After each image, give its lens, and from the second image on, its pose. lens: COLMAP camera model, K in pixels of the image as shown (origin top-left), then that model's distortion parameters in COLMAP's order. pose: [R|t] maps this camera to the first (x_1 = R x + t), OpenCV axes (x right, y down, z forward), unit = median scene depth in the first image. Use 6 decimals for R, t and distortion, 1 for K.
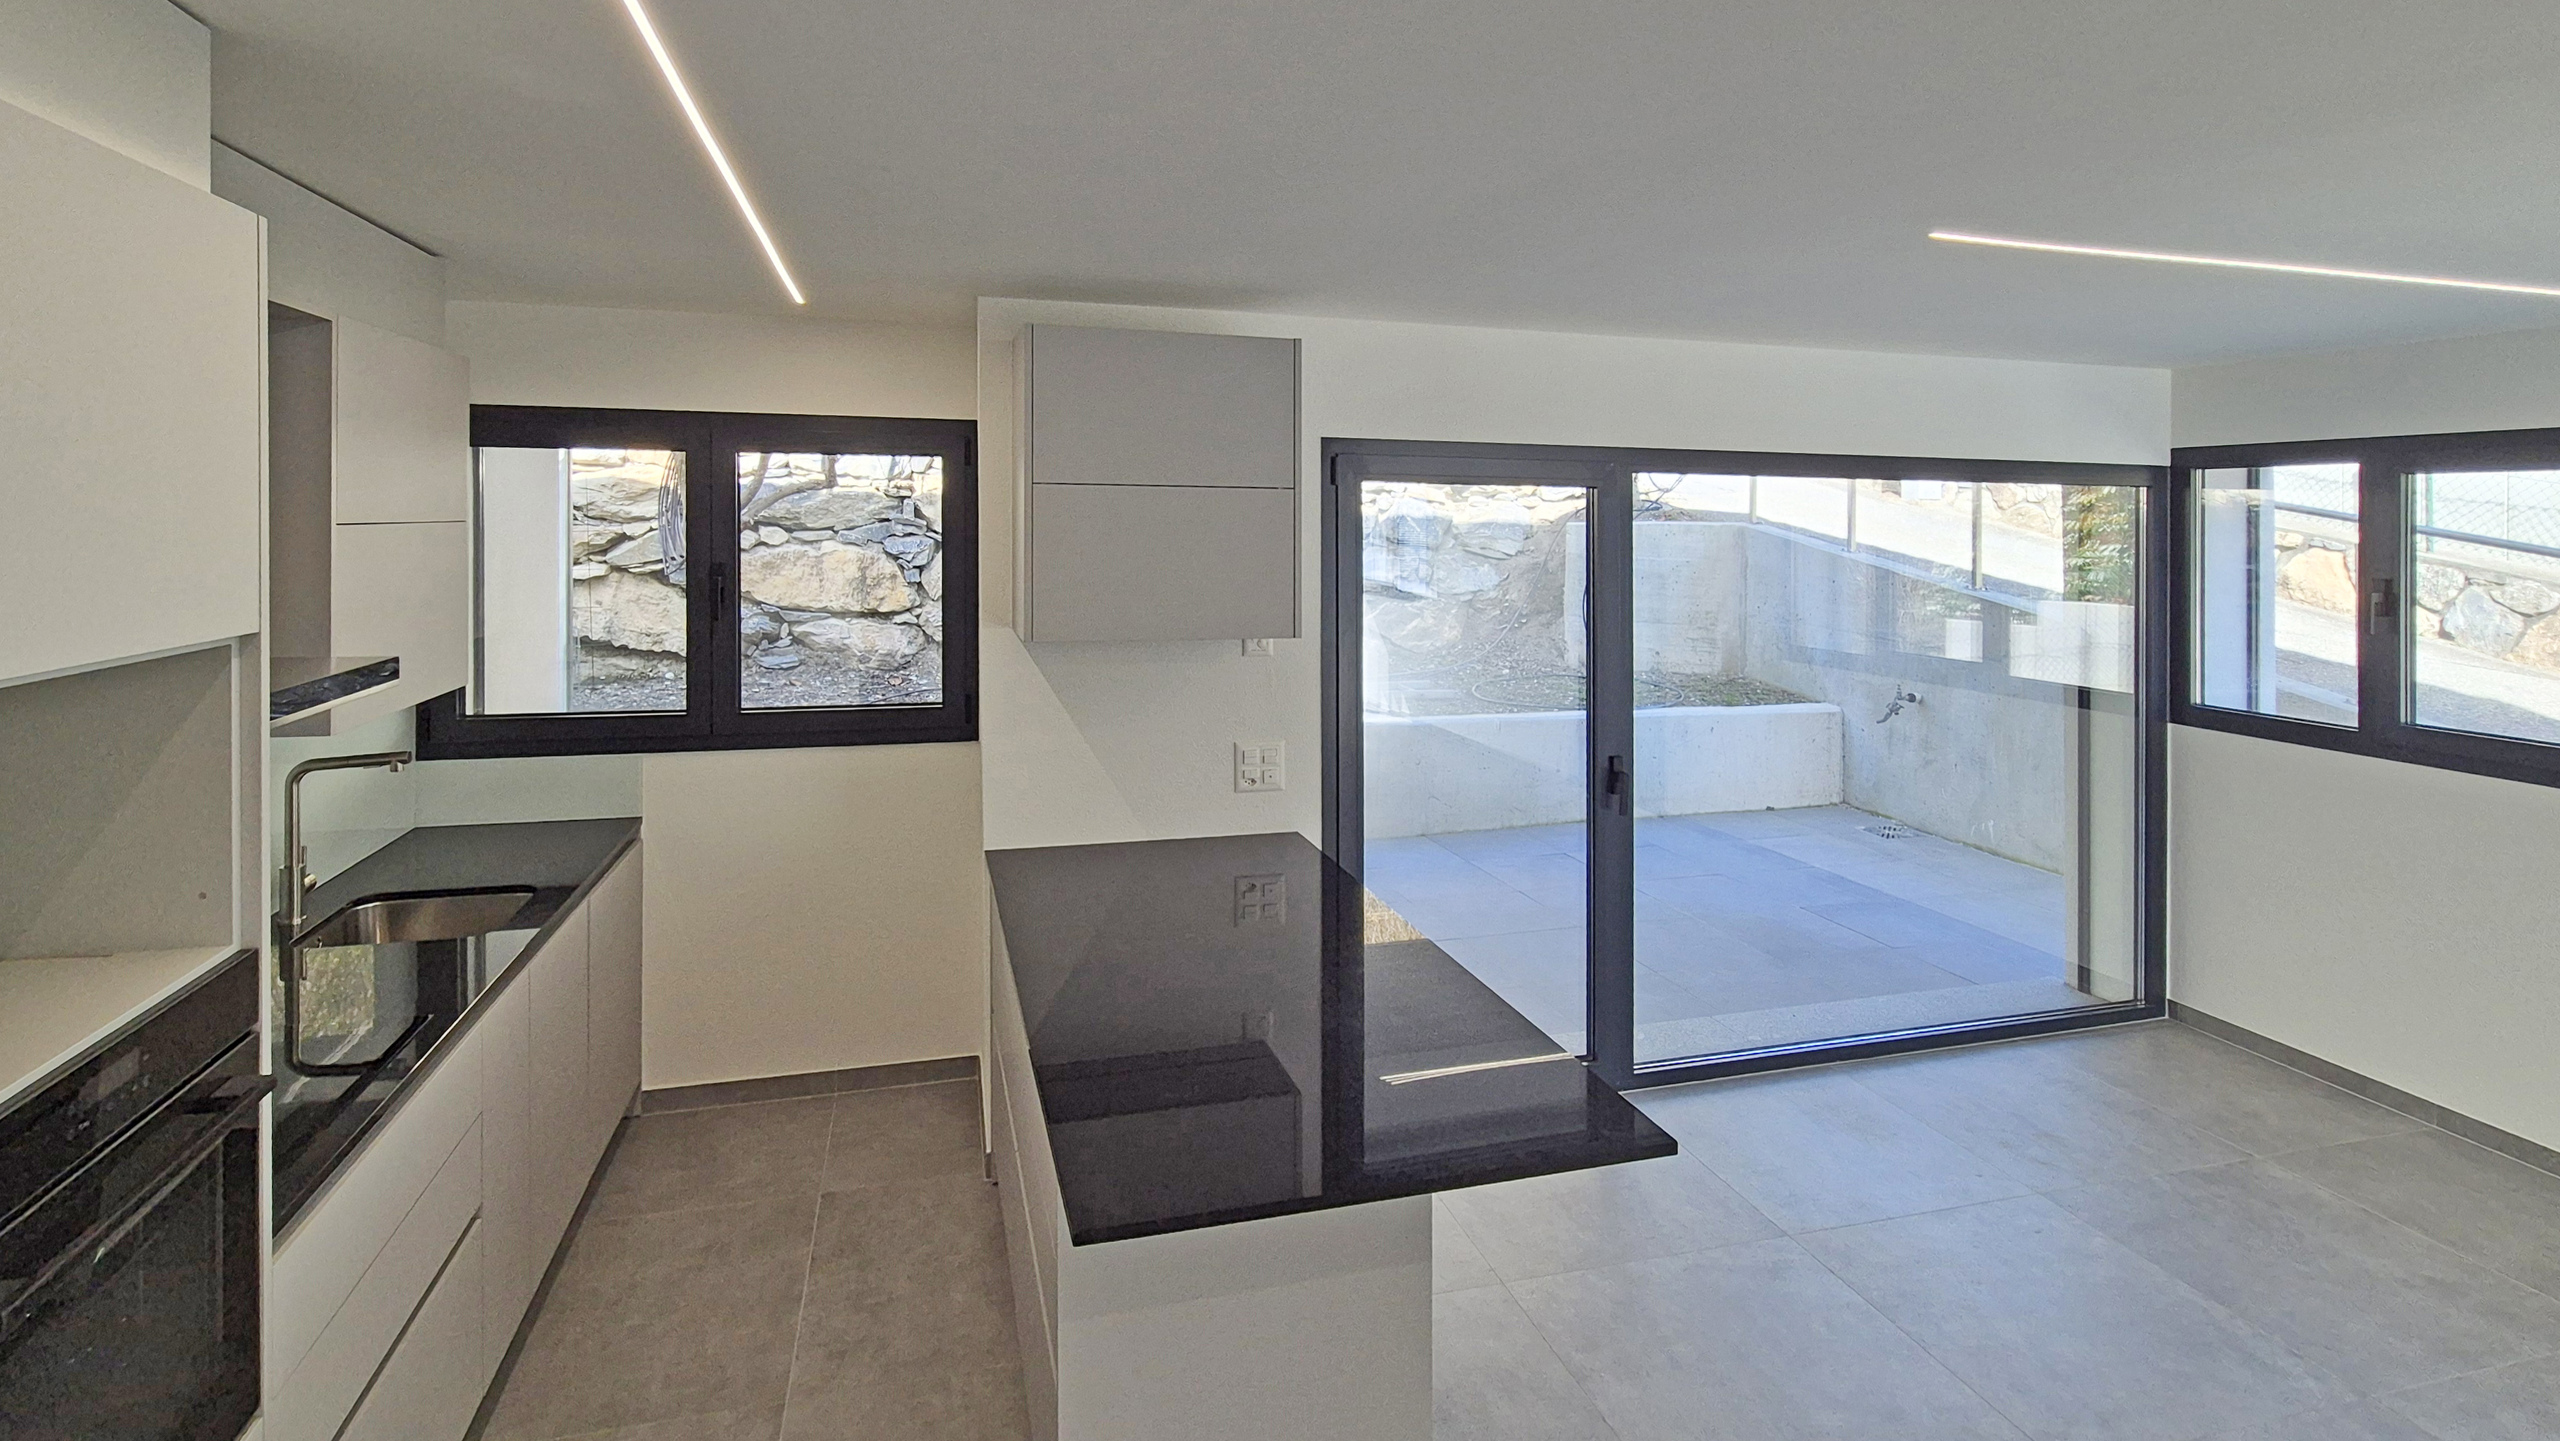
lens RADIAL K [[1265.6, 0, 1280.2], [0, 1265.6, 541.1], [0, 0, 1]] dist [-0.003592, 0.000433]
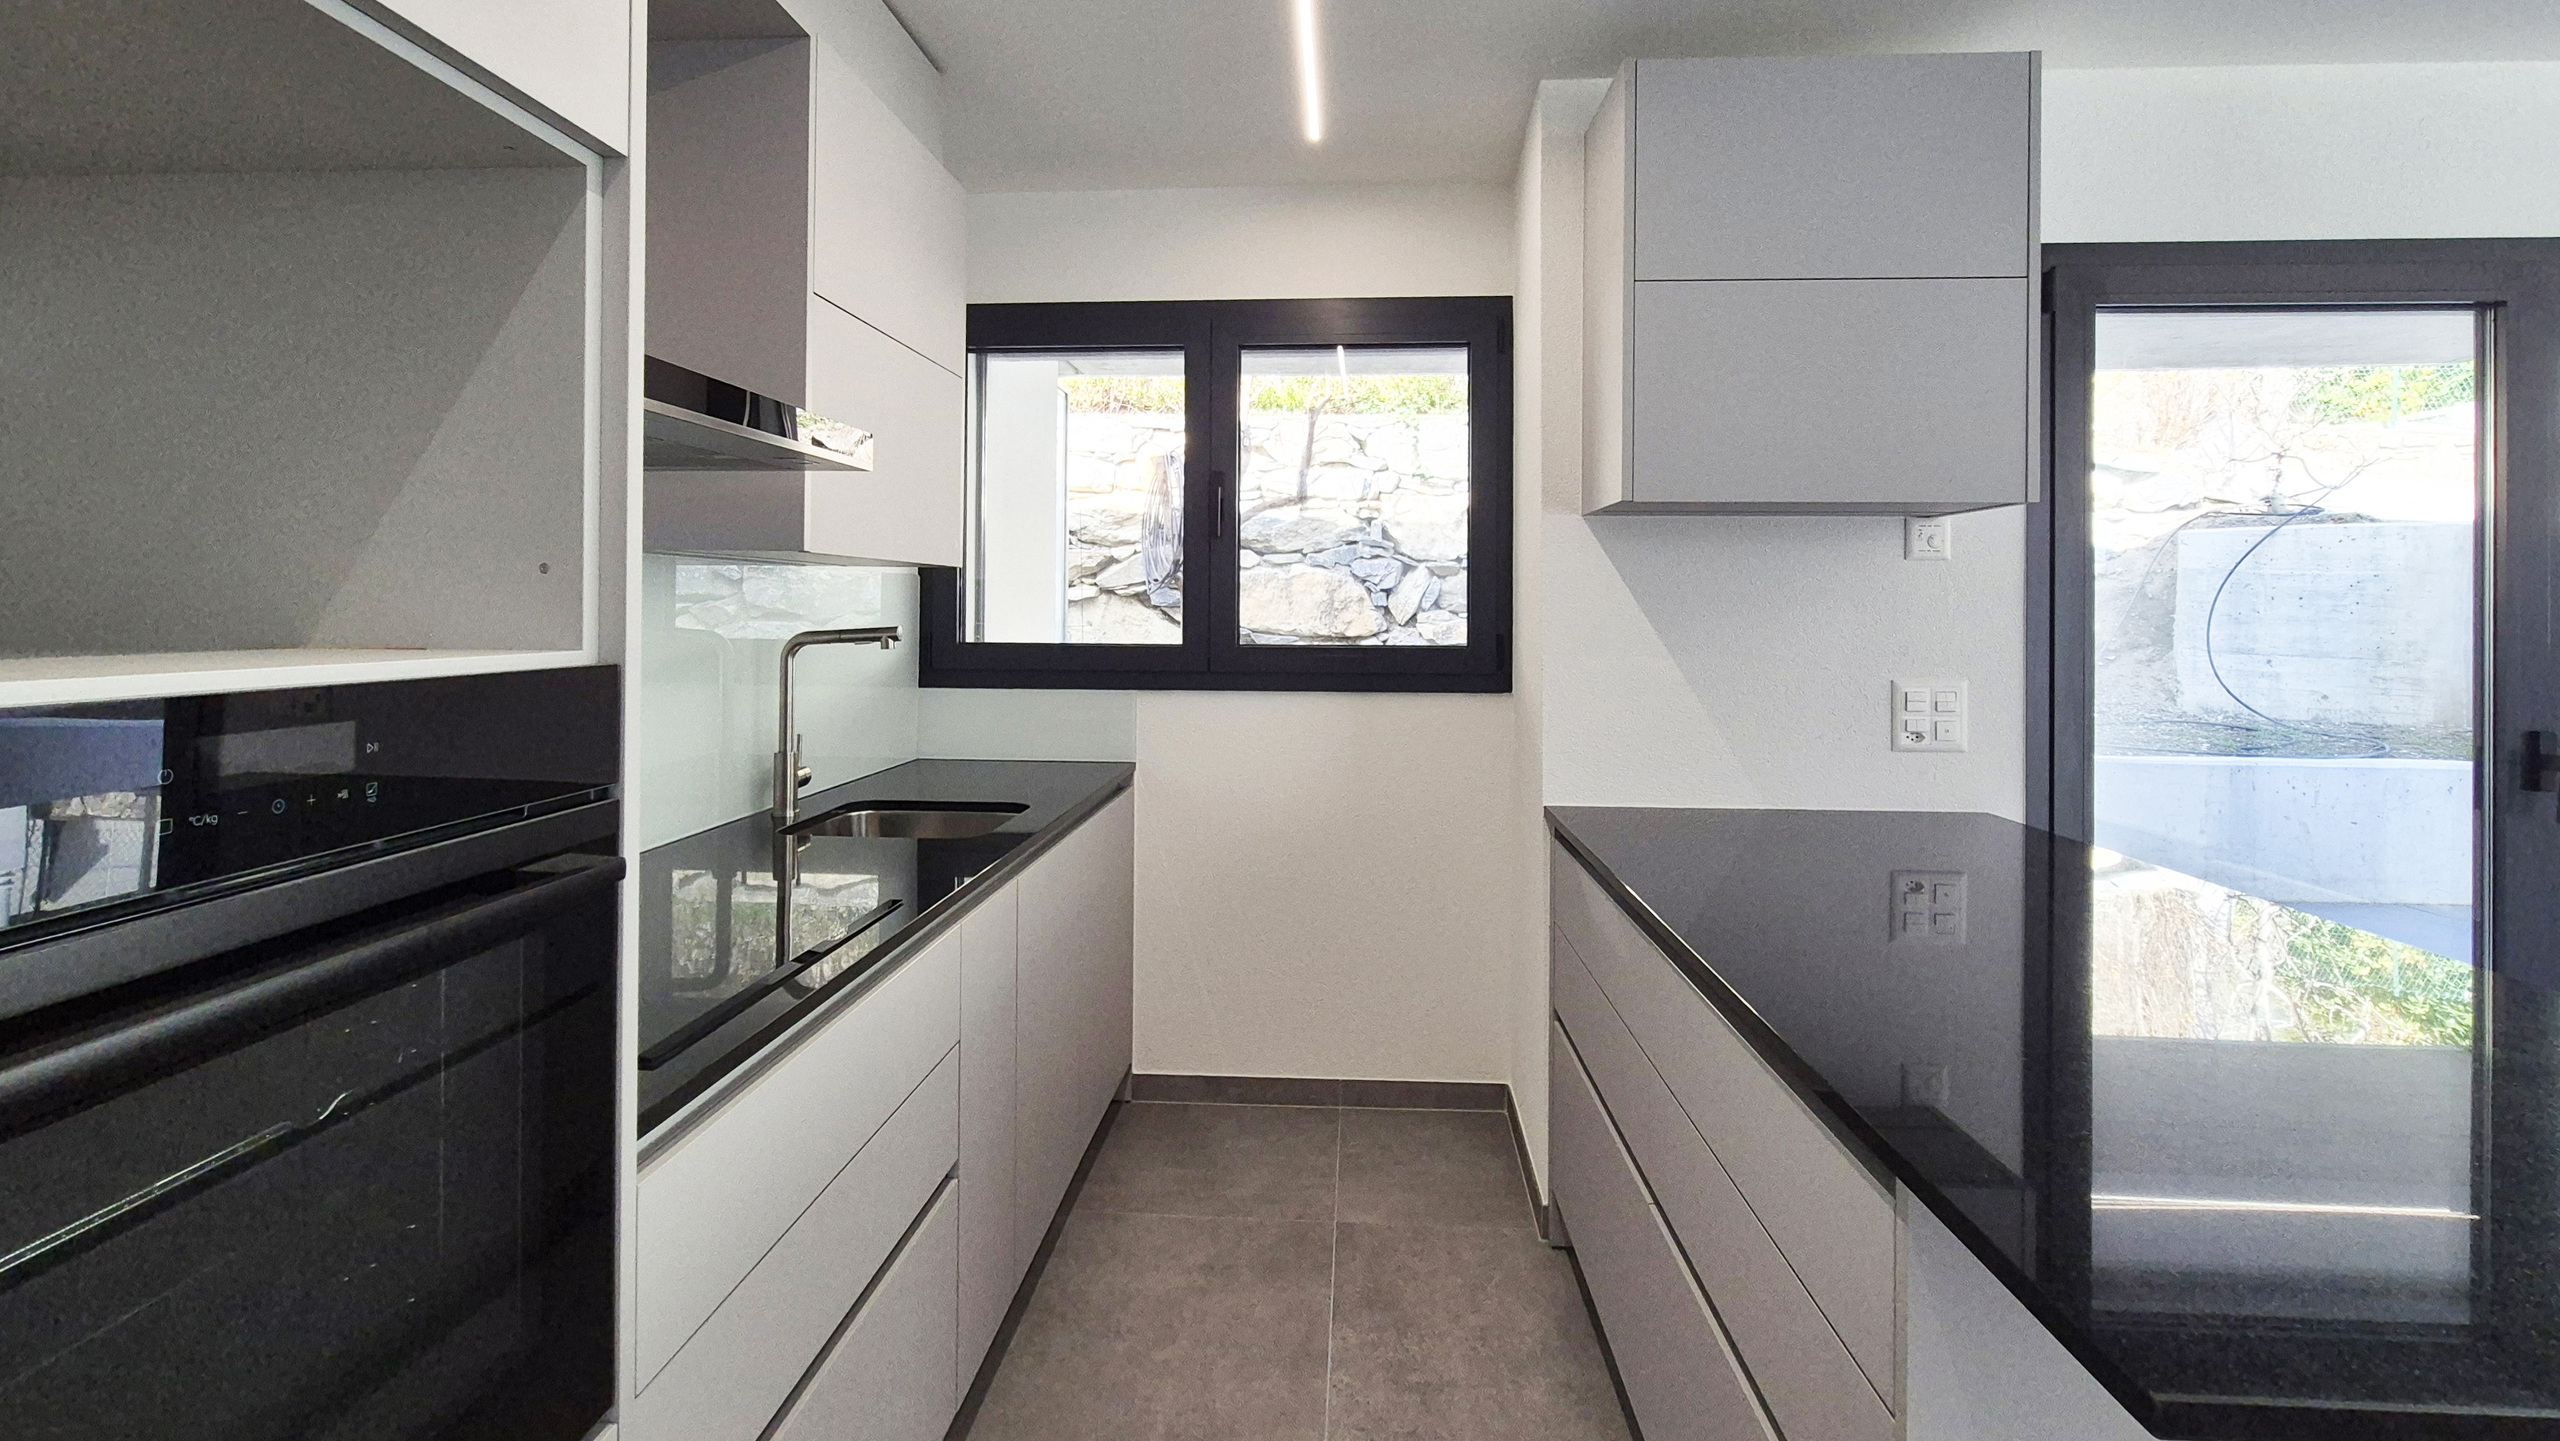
lens RADIAL K [[1218.3, 0, 1284.6], [0, 1218.3, 618.1], [0, 0, 1]] dist [0.000075, 0.000312]
pose [[0.944904, 0.002700, -0.327338, -0.118157], [-0.007534, 0.999880, -0.013500, 0.119035], [0.327262, 0.015223, 0.944811, 0.210035]]
